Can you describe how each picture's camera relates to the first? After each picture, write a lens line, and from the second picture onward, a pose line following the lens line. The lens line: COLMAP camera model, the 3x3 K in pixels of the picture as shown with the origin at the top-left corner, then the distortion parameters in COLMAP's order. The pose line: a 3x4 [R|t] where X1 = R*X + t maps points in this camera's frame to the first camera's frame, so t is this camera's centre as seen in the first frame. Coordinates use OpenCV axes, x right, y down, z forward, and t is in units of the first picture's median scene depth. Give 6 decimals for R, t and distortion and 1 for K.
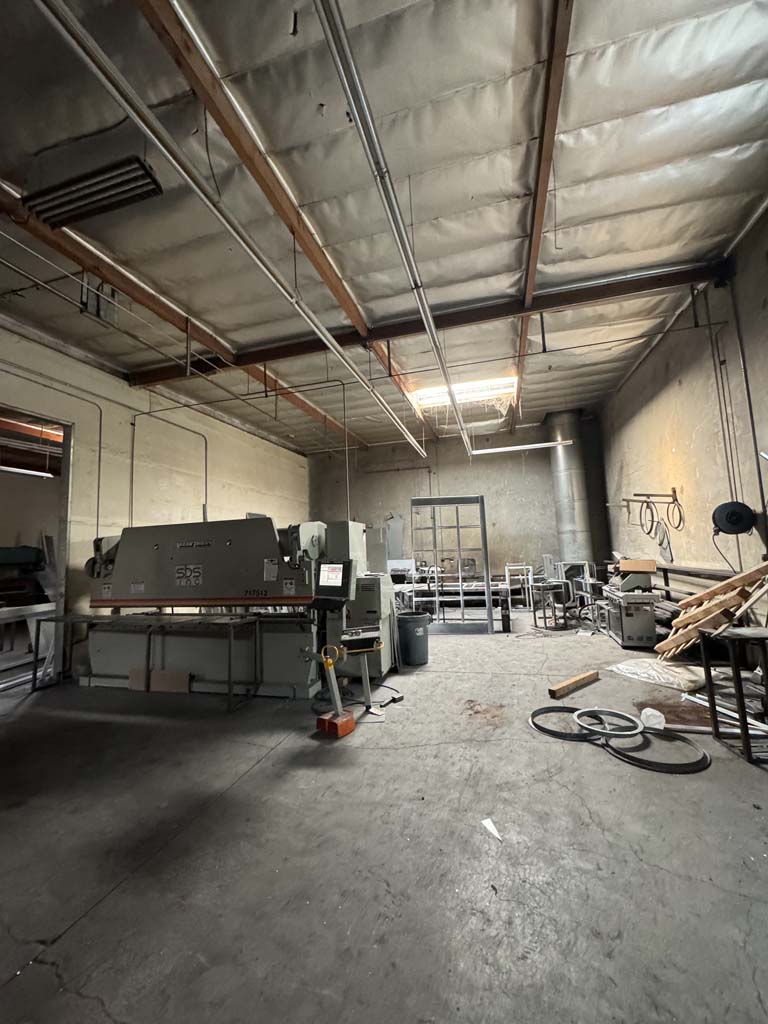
lens RADIAL K [[411.7, 0, 388.6], [0, 411.7, 510.5], [0, 0, 1]] dist [0.000714, -0.000171]
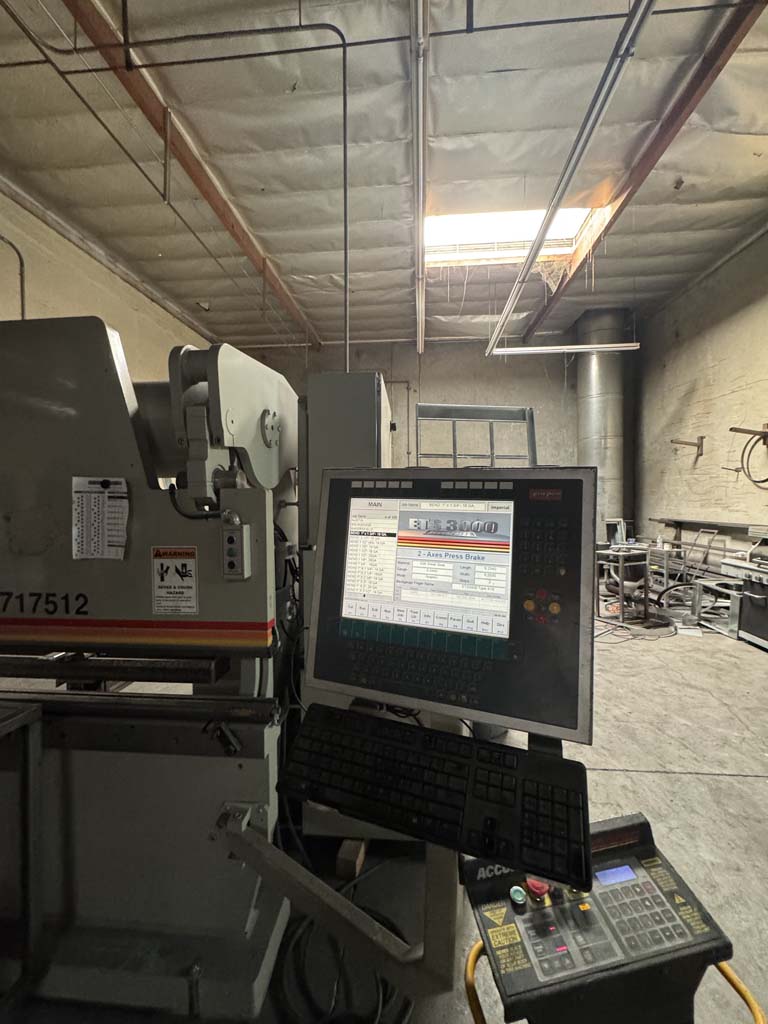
lens RADIAL K [[411.7, 0, 388.6], [0, 411.7, 510.5], [0, 0, 1]] dist [0.000714, -0.000171]
pose [[0.982229, 0.033887, 0.184602, -0.090220], [-0.055237, 0.992198, 0.111766, 0.058057], [-0.179375, -0.119977, 0.976438, 0.416026]]
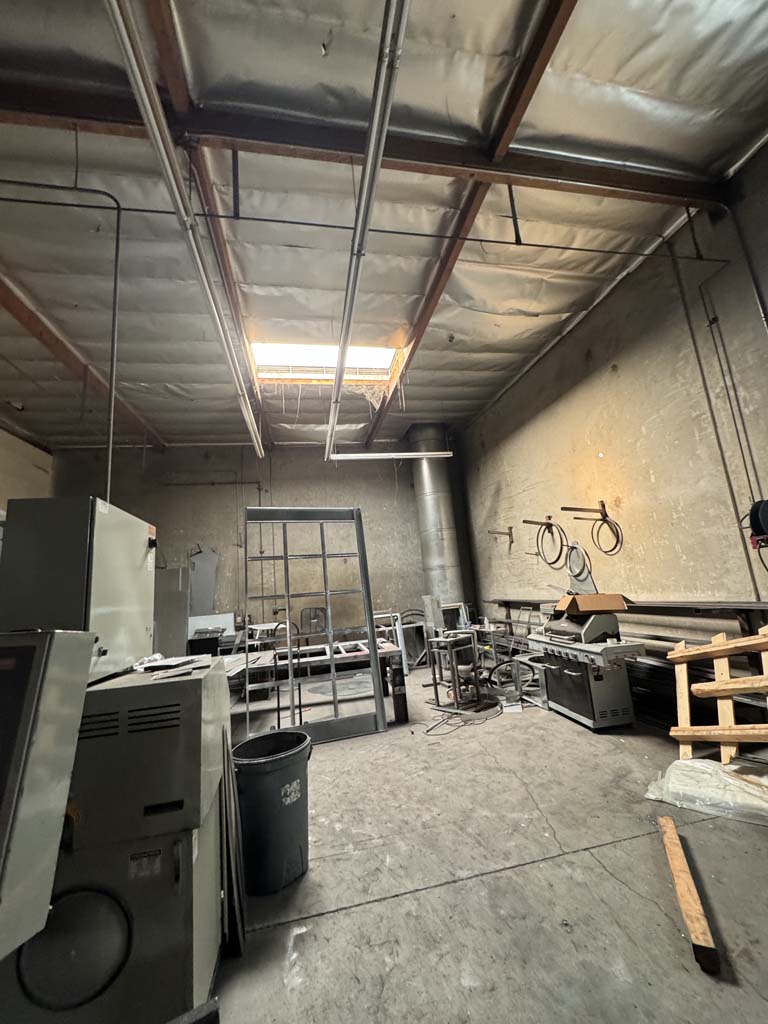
lens RADIAL K [[409.3, 0, 387.3], [0, 409.3, 510.4], [0, 0, 1]] dist [-0.001860, -0.000142]
pose [[0.896823, 0.049630, 0.439596, -0.021856], [0.002908, 0.993004, -0.118042, 0.044274], [-0.442379, 0.107141, 0.890405, 0.388465]]
